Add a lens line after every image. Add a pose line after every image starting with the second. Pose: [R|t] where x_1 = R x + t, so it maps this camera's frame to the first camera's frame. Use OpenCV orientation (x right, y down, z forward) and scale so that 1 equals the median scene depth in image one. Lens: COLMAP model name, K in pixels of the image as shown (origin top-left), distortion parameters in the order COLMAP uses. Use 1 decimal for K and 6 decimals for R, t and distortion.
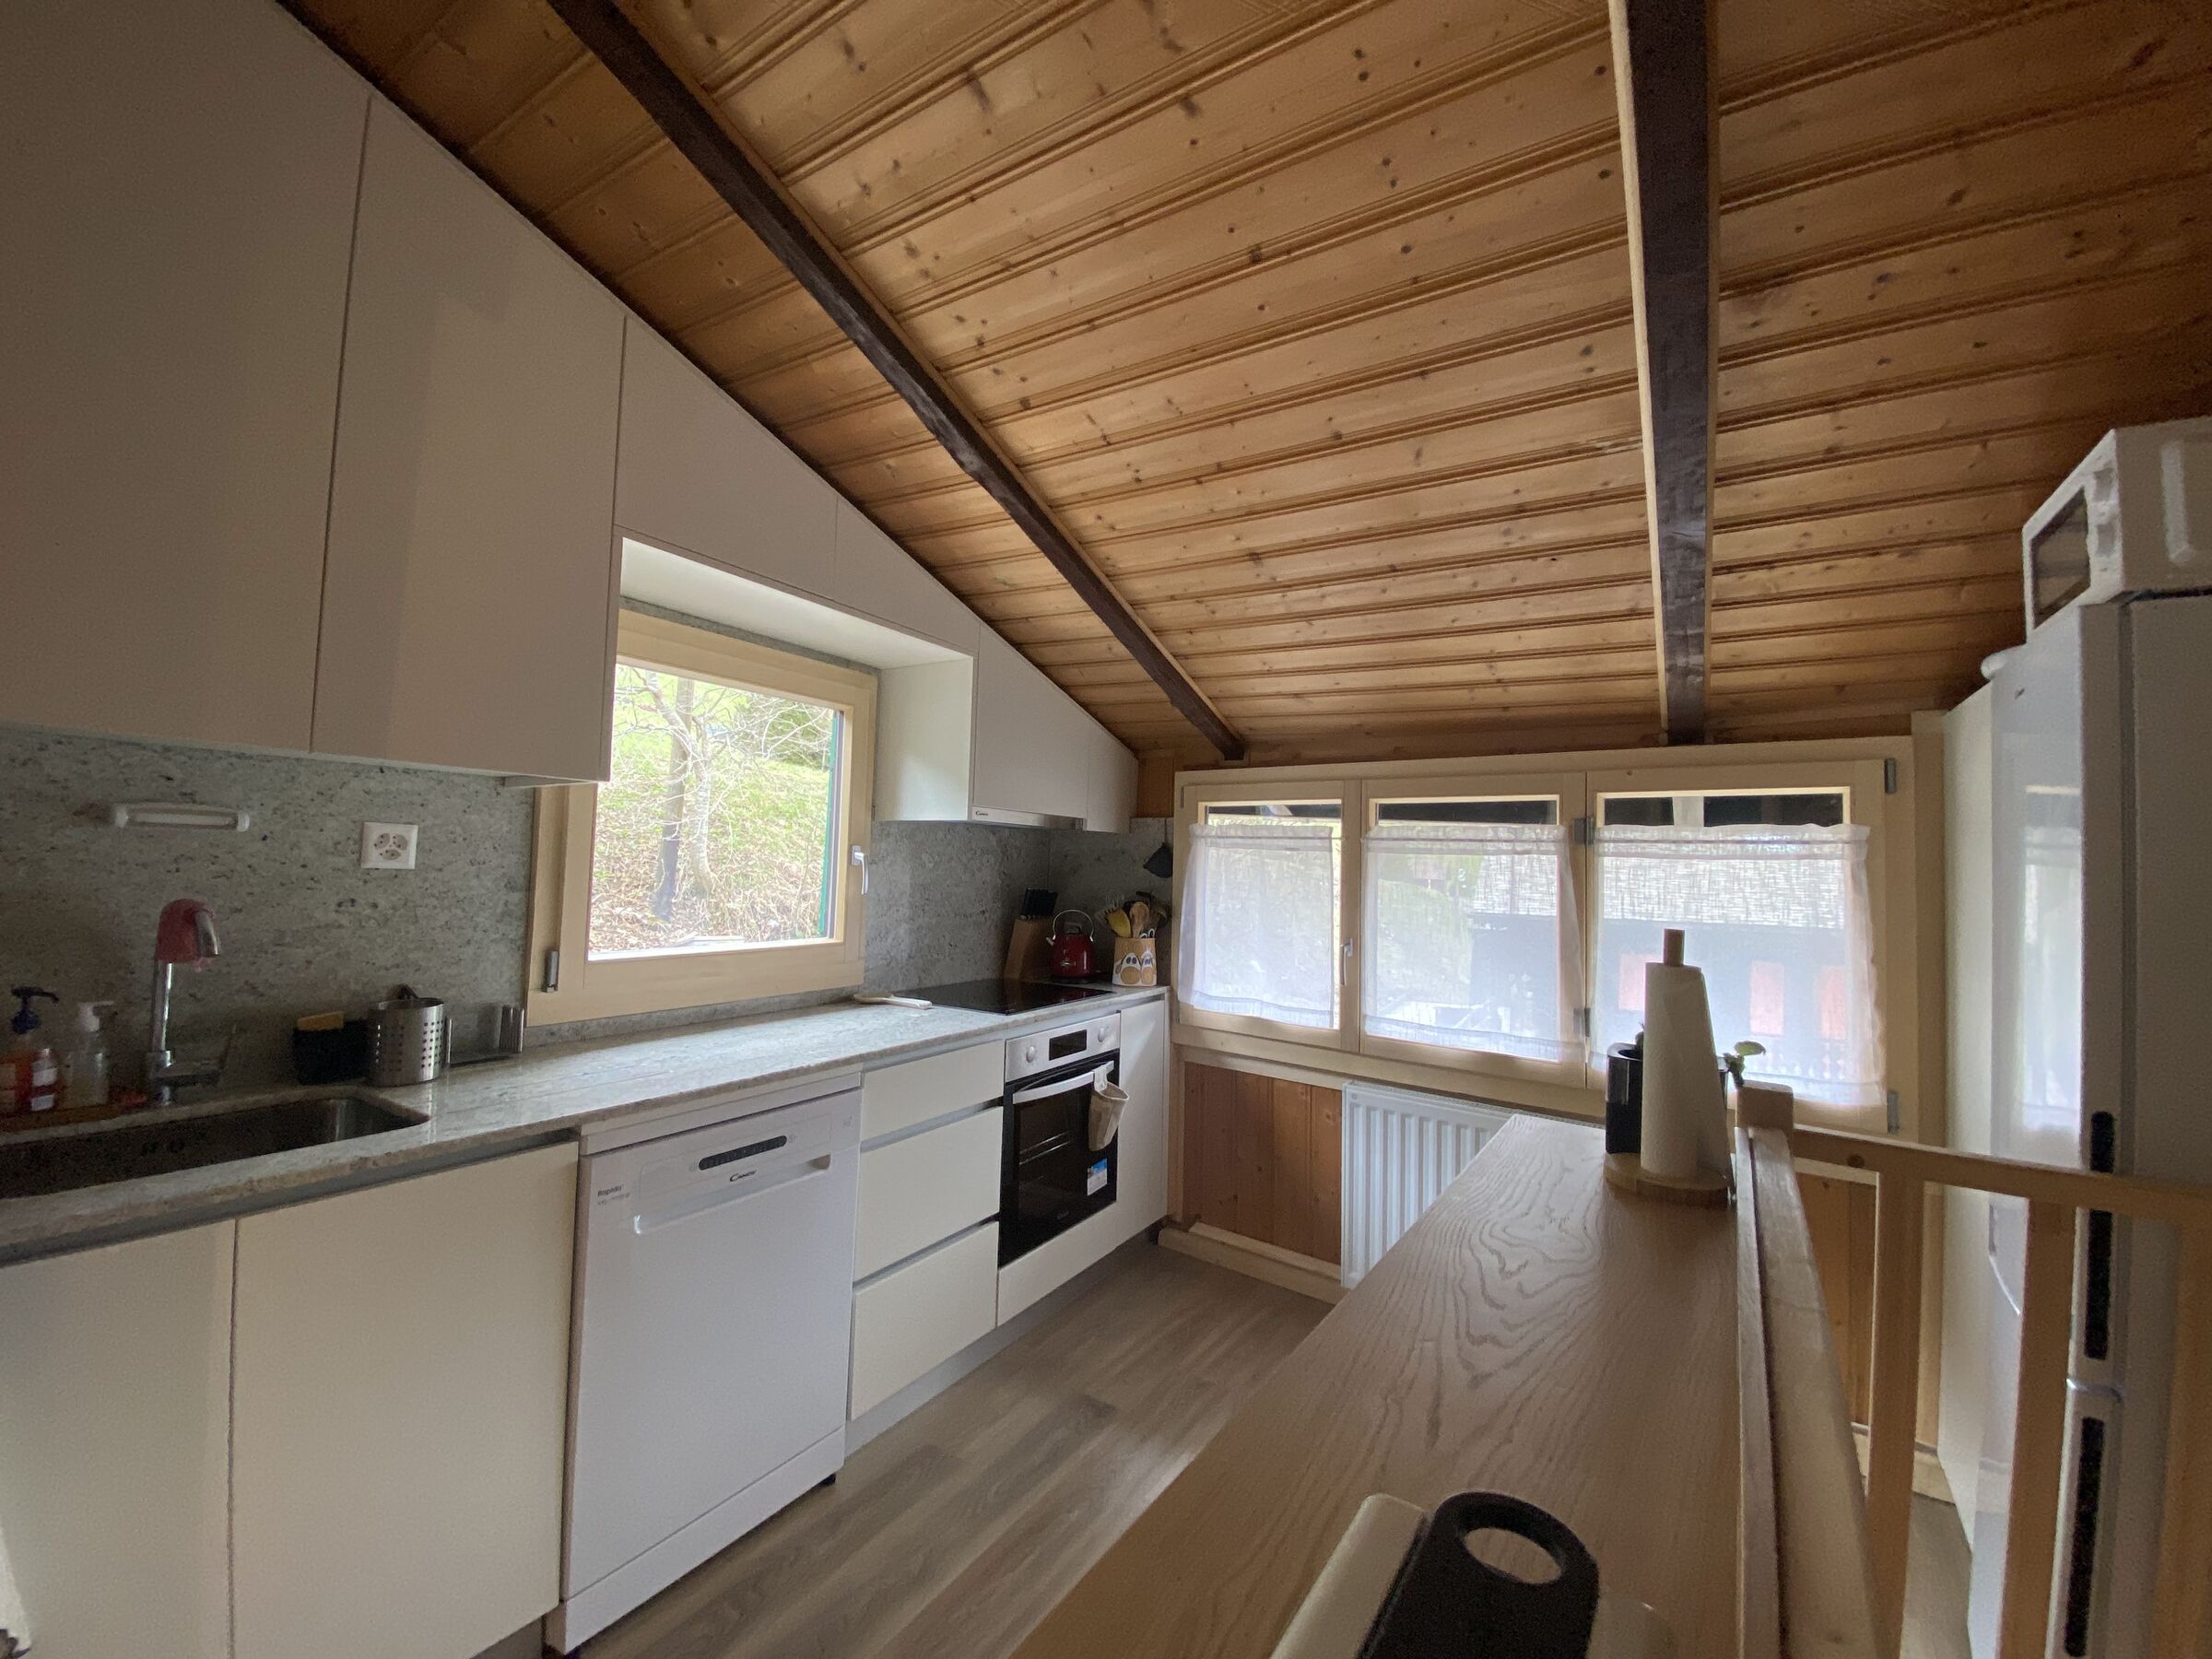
lens RADIAL K [[908.5, 0, 1113.8], [0, 908.5, 826.1], [0, 0, 1]] dist [-0.030820, -0.000804]
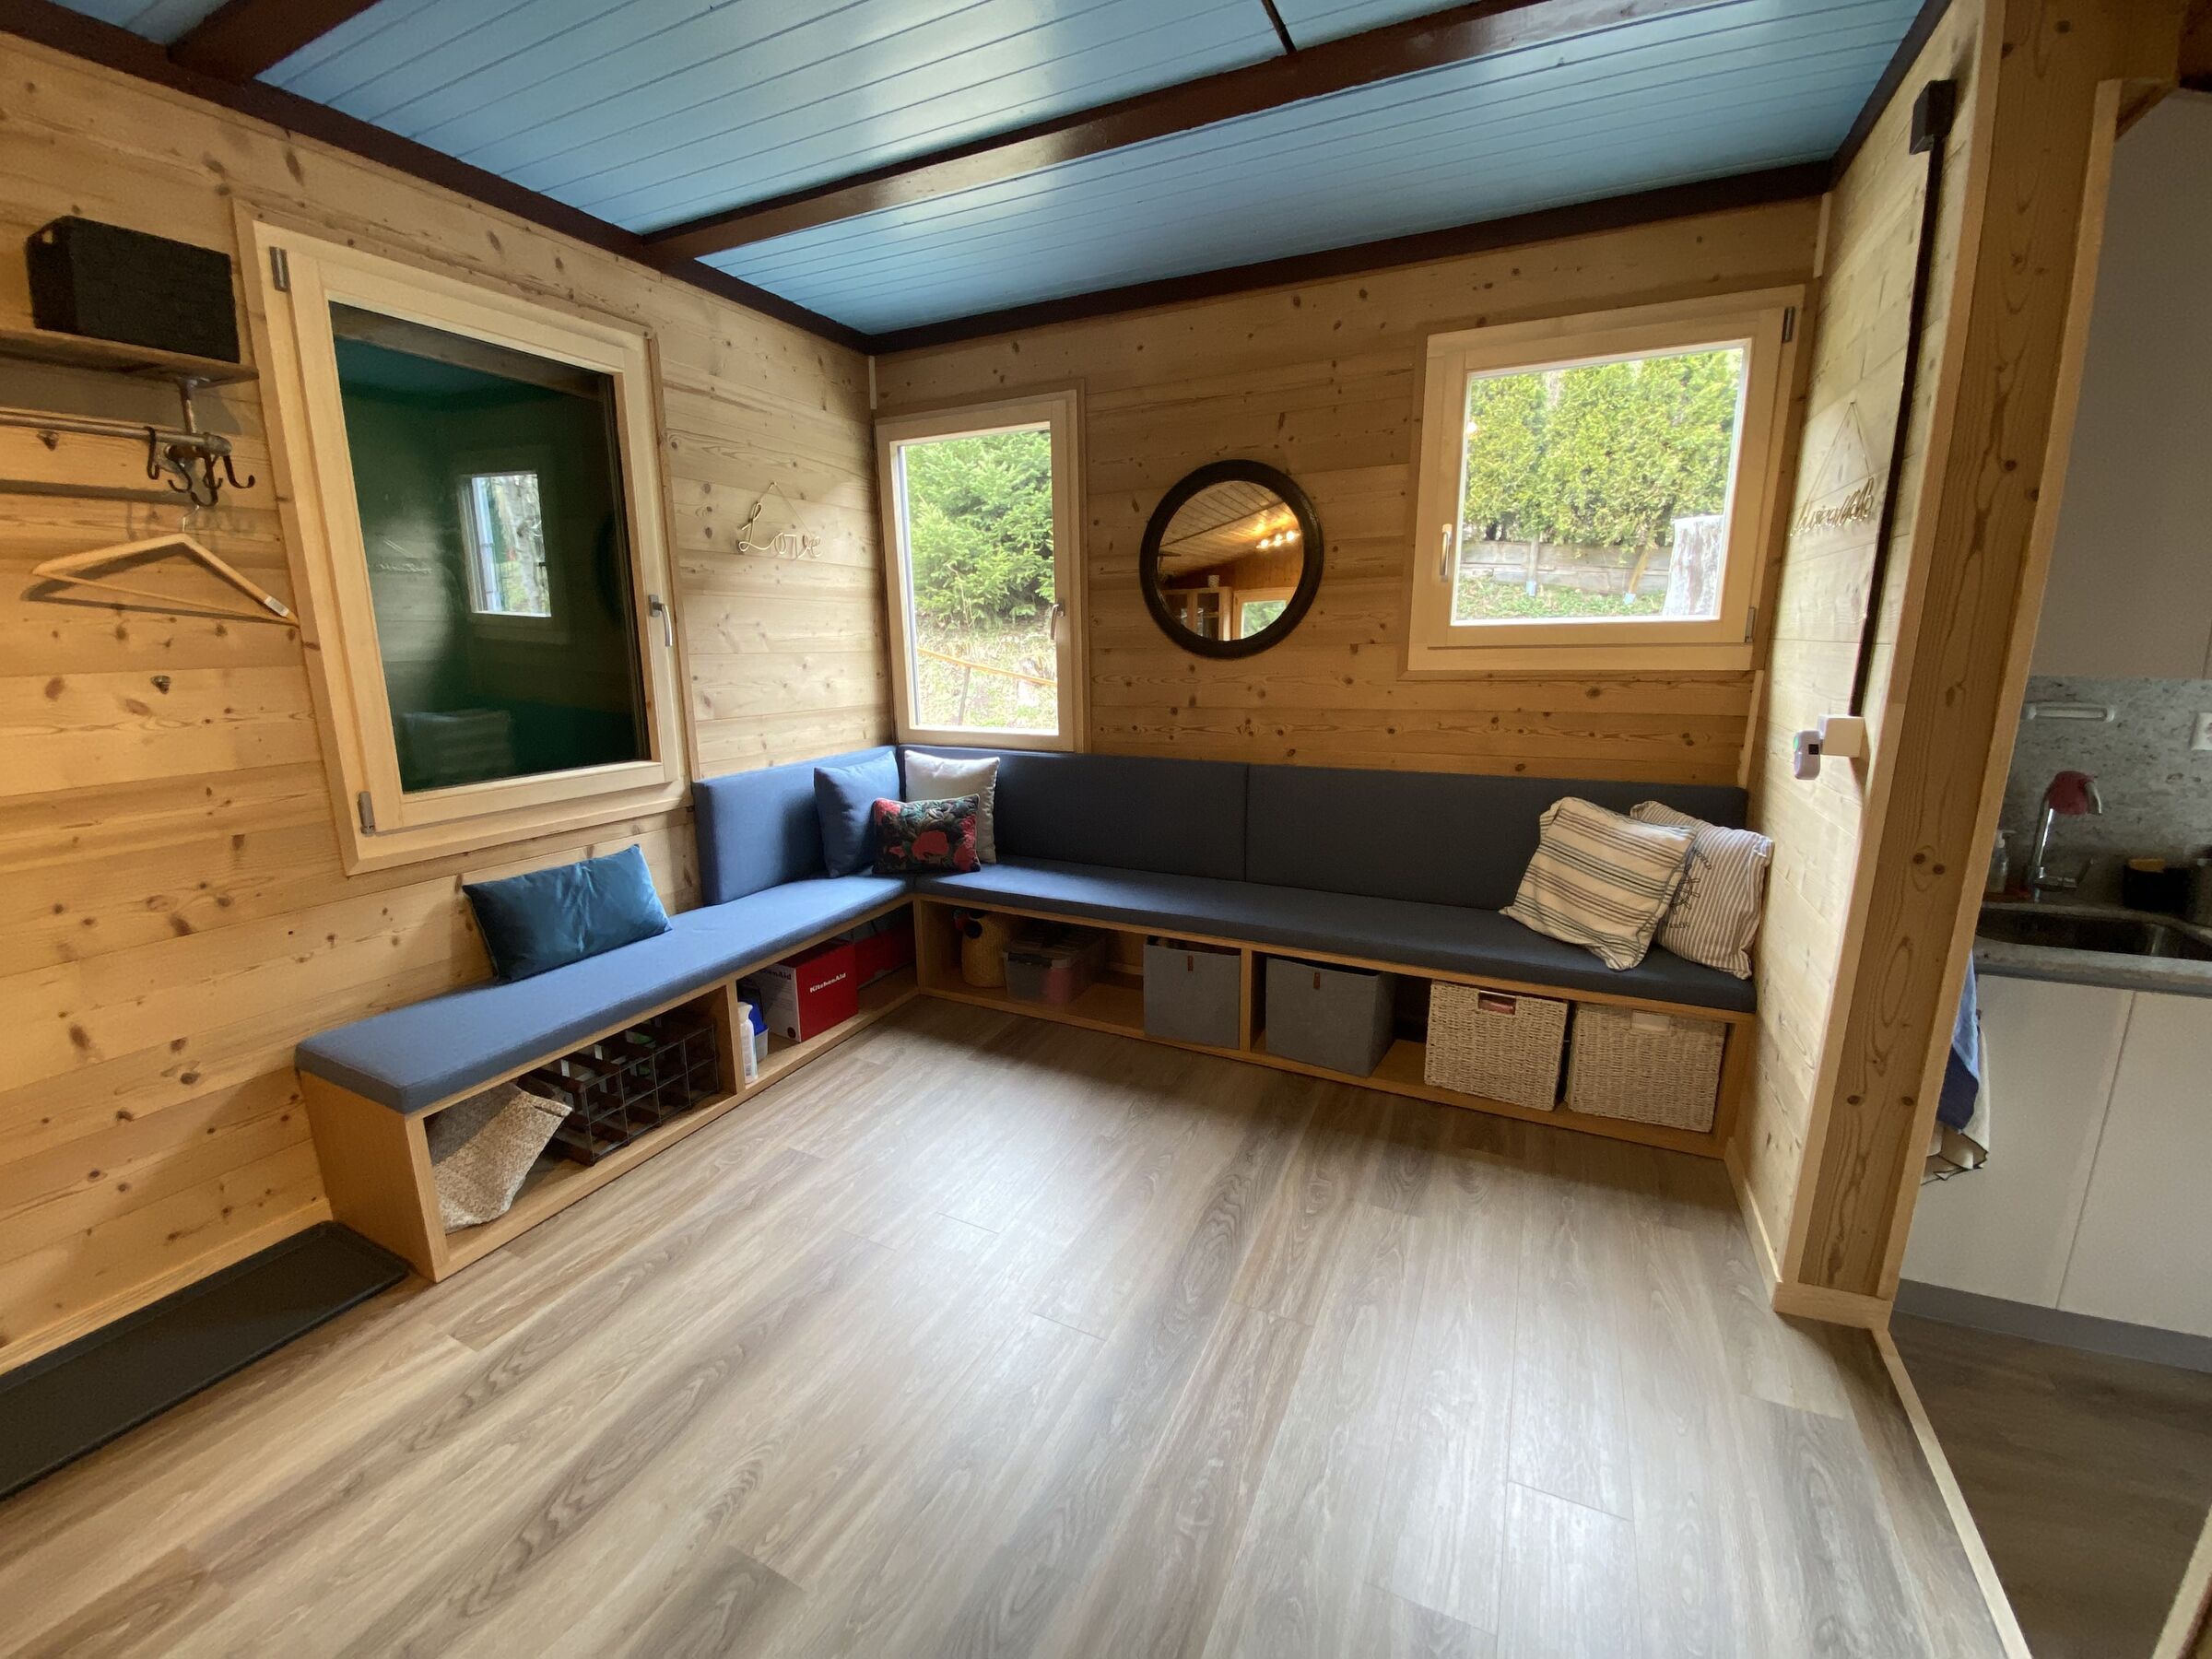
lens RADIAL K [[908.5, 0, 1110.0], [0, 908.5, 816.3], [0, 0, 1]] dist [-0.030820, -0.000804]
pose [[0.131684, 0.169487, -0.976695, 0.165584], [0.052821, 0.982676, 0.177647, -0.169673], [0.989883, -0.074984, 0.120450, -0.716249]]
